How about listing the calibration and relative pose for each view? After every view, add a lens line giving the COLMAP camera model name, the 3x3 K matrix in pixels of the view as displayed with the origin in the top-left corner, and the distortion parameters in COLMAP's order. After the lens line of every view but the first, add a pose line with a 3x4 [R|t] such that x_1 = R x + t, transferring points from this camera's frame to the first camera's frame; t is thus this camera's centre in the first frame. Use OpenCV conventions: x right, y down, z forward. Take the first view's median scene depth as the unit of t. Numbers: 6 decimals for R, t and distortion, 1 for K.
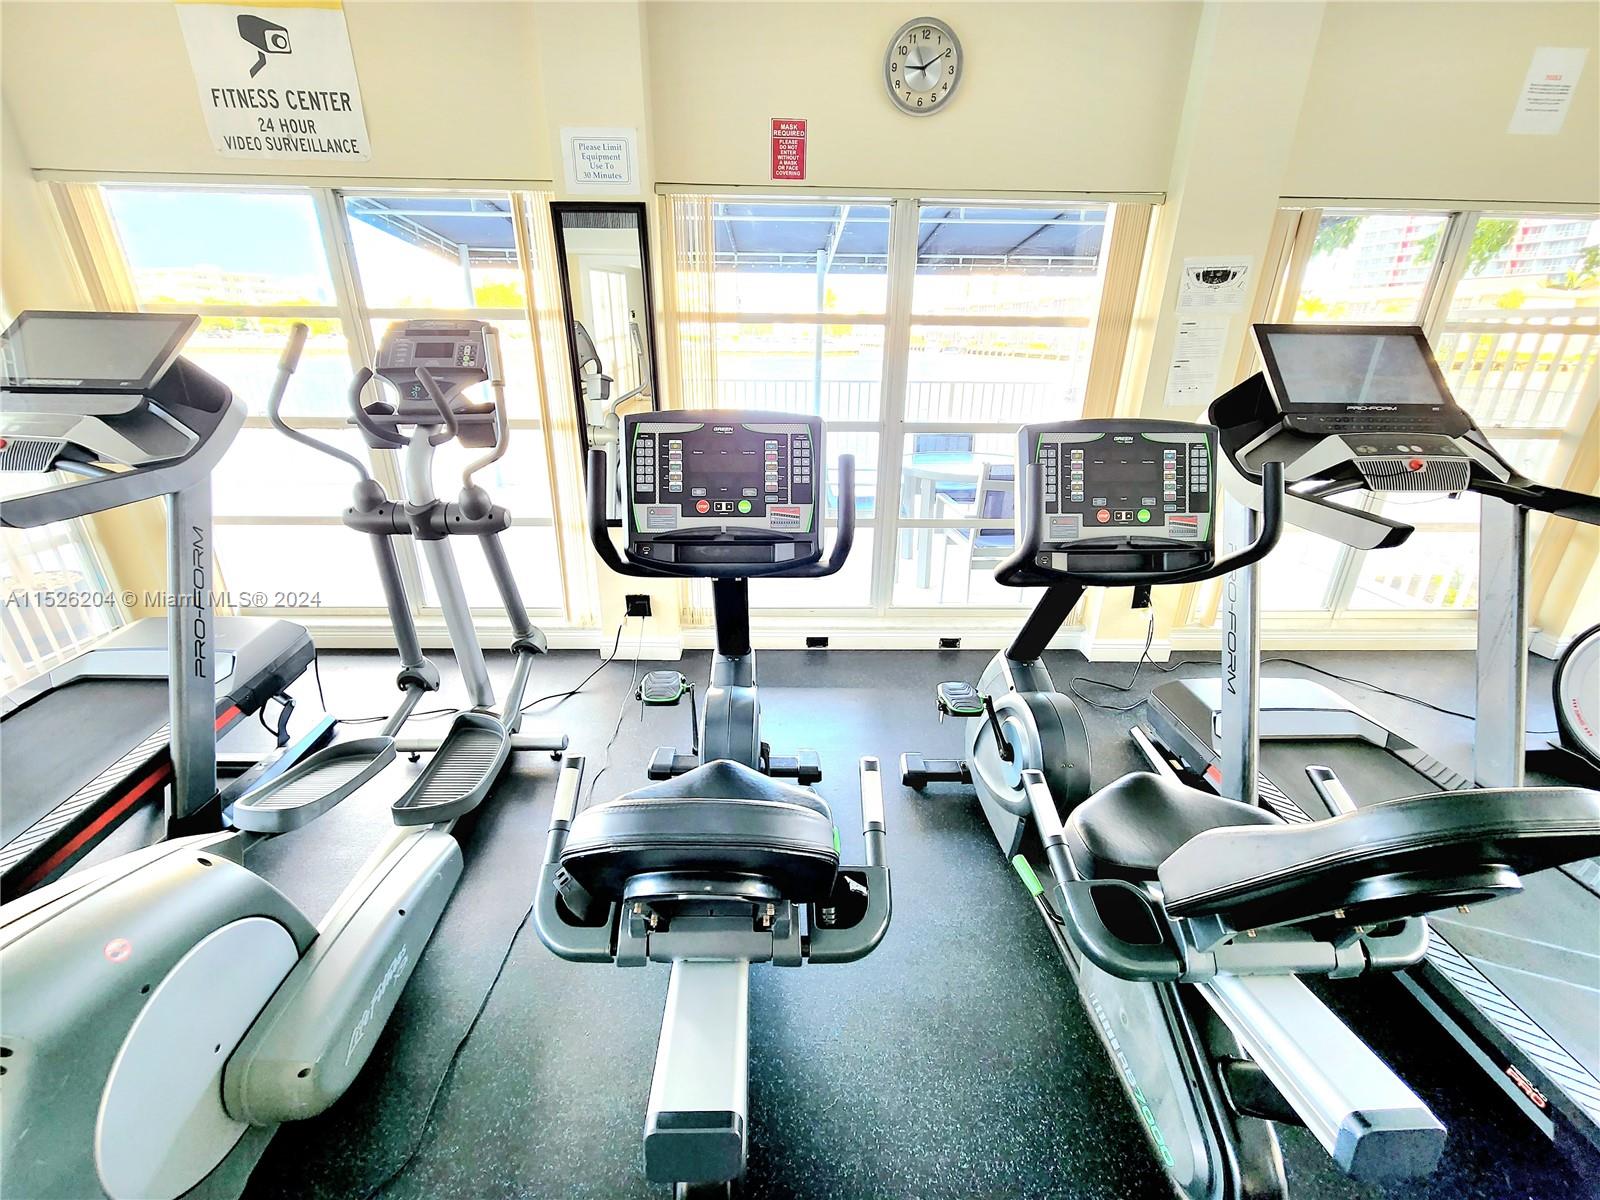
lens RADIAL K [[653.4, 0, 790.0], [0, 653.4, 595.1], [0, 0, 1]] dist [0.000316, -0.000116]
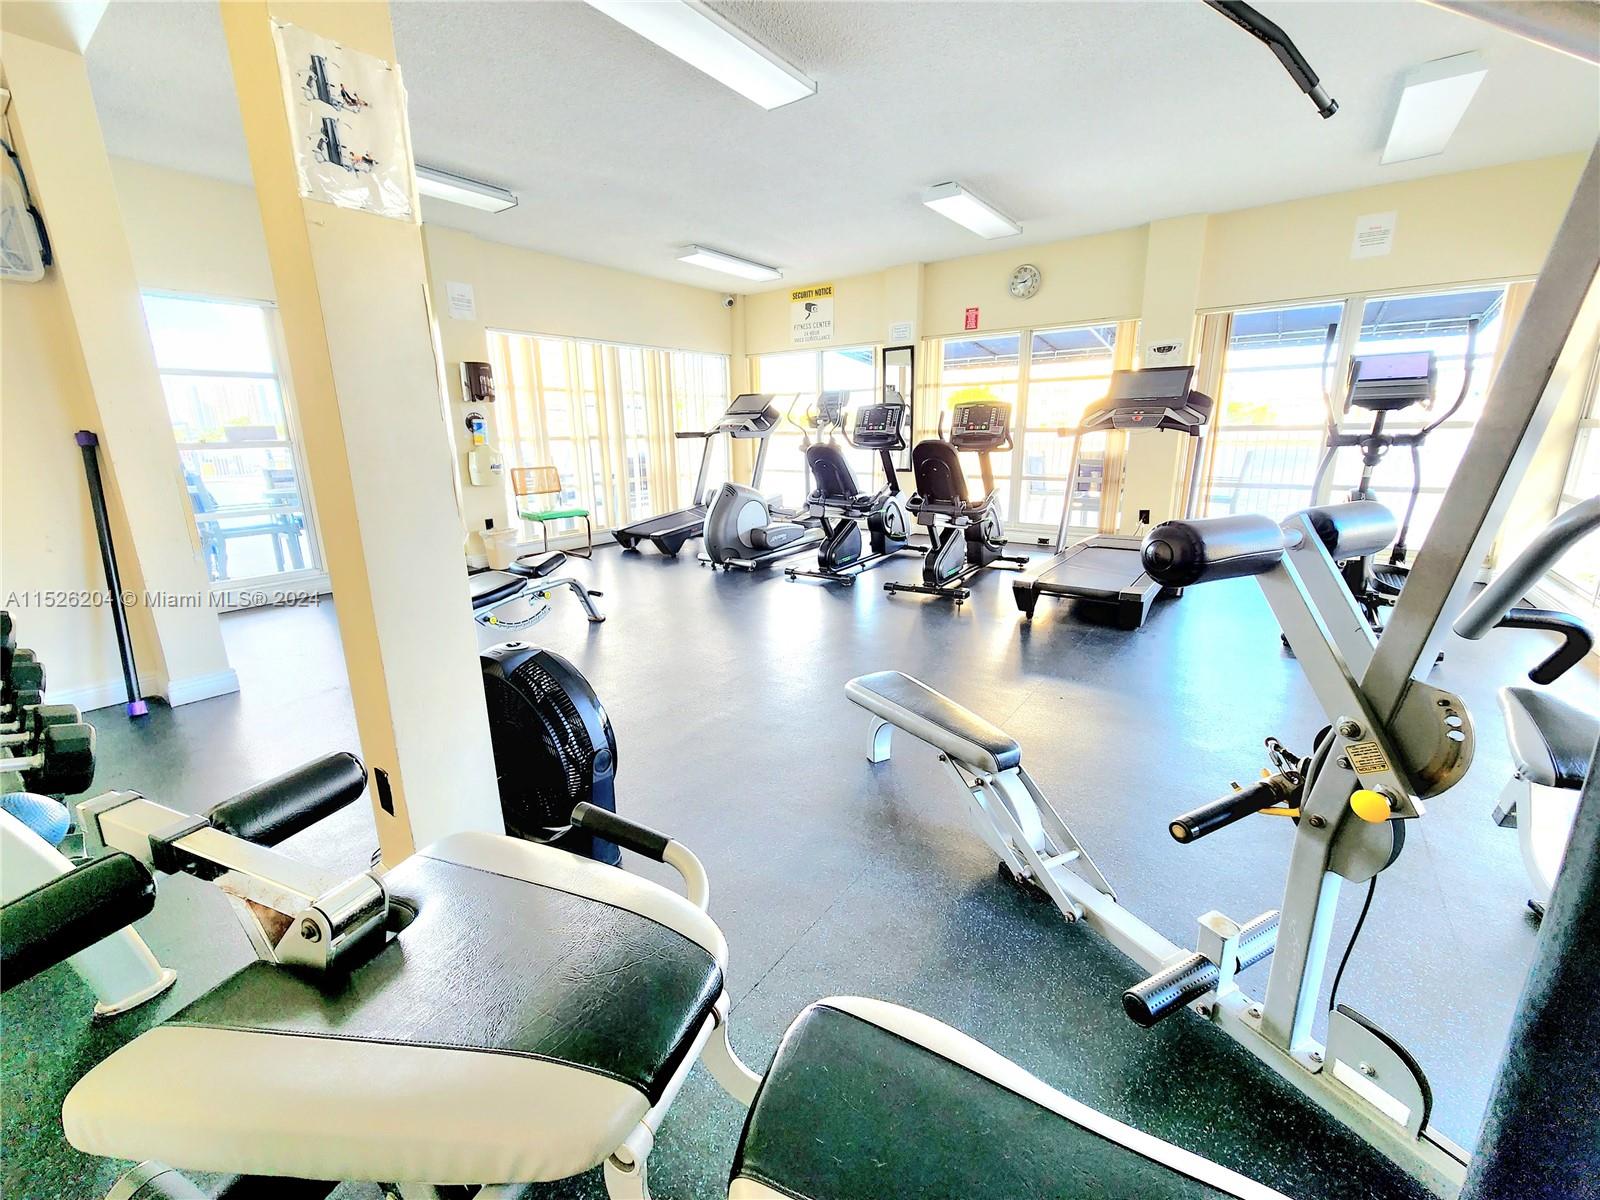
lens RADIAL K [[653.4, 0, 790.0], [0, 653.4, 595.1], [0, 0, 1]] dist [0.000316, -0.000116]
pose [[0.789785, 0.125741, -0.600357, 1.162262], [-0.206164, 0.976238, -0.066747, 0.713850], [0.577698, 0.176488, 0.796942, -1.302986]]
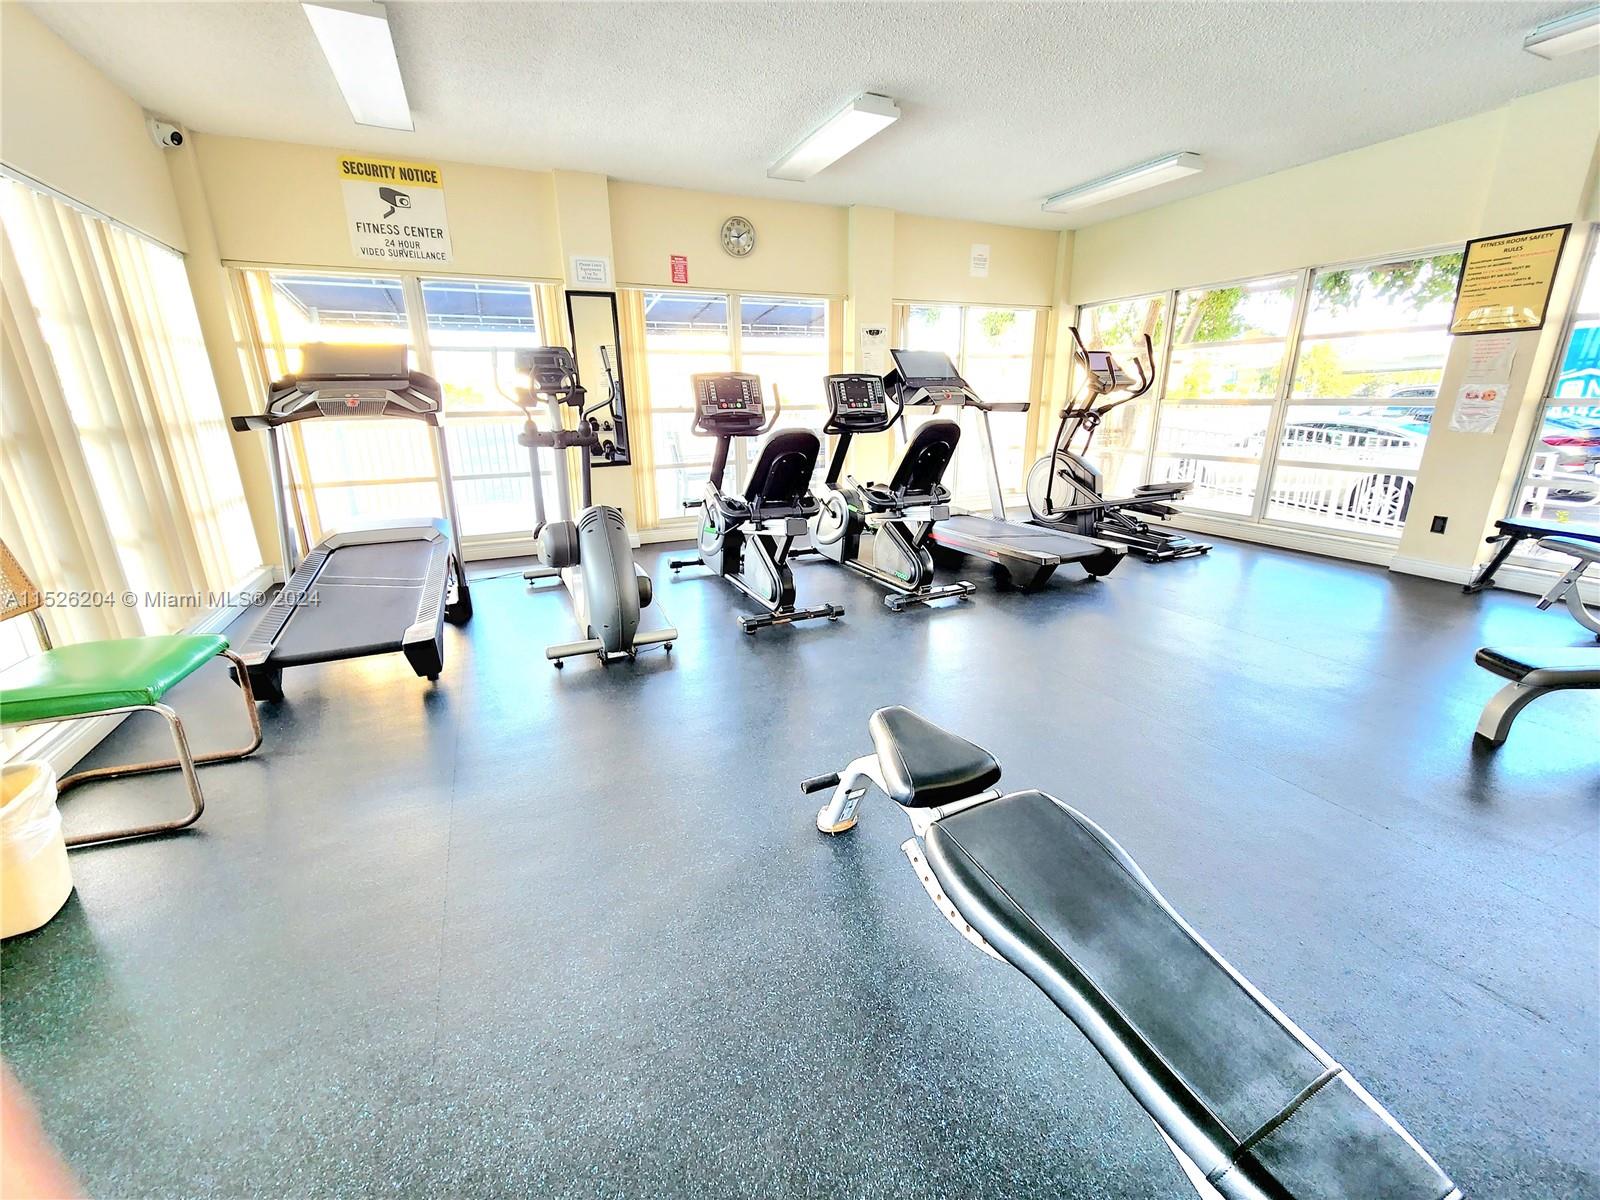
lens RADIAL K [[653.4, 0, 790.0], [0, 653.4, 595.1], [0, 0, 1]] dist [0.000316, -0.000116]
pose [[0.920408, -0.136281, 0.366438, -0.605595], [0.167817, 0.984257, -0.055466, 0.516905], [-0.353110, 0.112546, 0.928788, -0.952601]]
